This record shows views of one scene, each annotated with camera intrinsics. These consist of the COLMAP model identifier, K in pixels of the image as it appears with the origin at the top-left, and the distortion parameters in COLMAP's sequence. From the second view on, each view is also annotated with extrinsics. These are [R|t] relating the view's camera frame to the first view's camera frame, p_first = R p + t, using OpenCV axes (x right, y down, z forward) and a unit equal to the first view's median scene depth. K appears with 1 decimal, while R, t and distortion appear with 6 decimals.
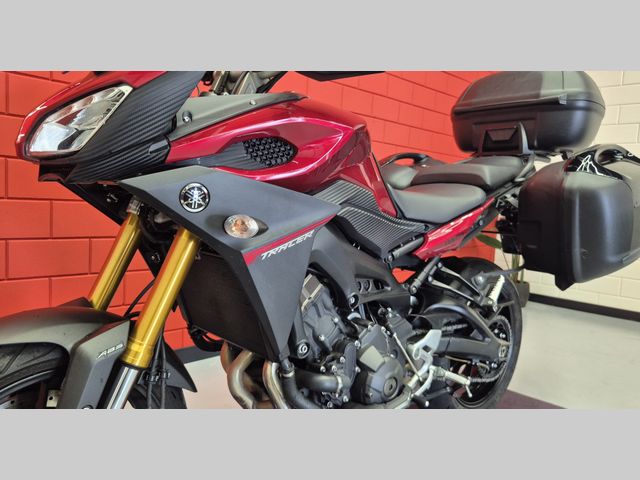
lens RADIAL K [[483.7, 0, 291.1], [0, 483.7, 241.0], [0, 0, 1]] dist [0.010900, 0.002542]
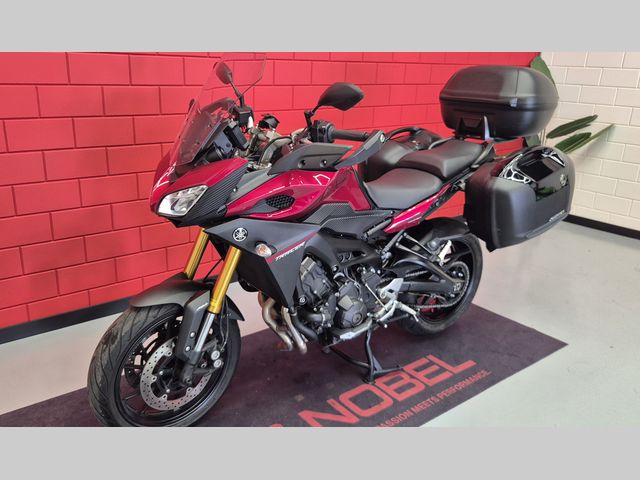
lens RADIAL K [[521.3, 0, 277.5], [0, 521.3, 228.3], [0, 0, 1]] dist [-0.006567, 0.000863]
pose [[0.992588, 0.003199, -0.121487, 0.134877], [0.022170, 0.978113, 0.206891, -0.353234], [0.119490, -0.208050, 0.970792, -0.665396]]
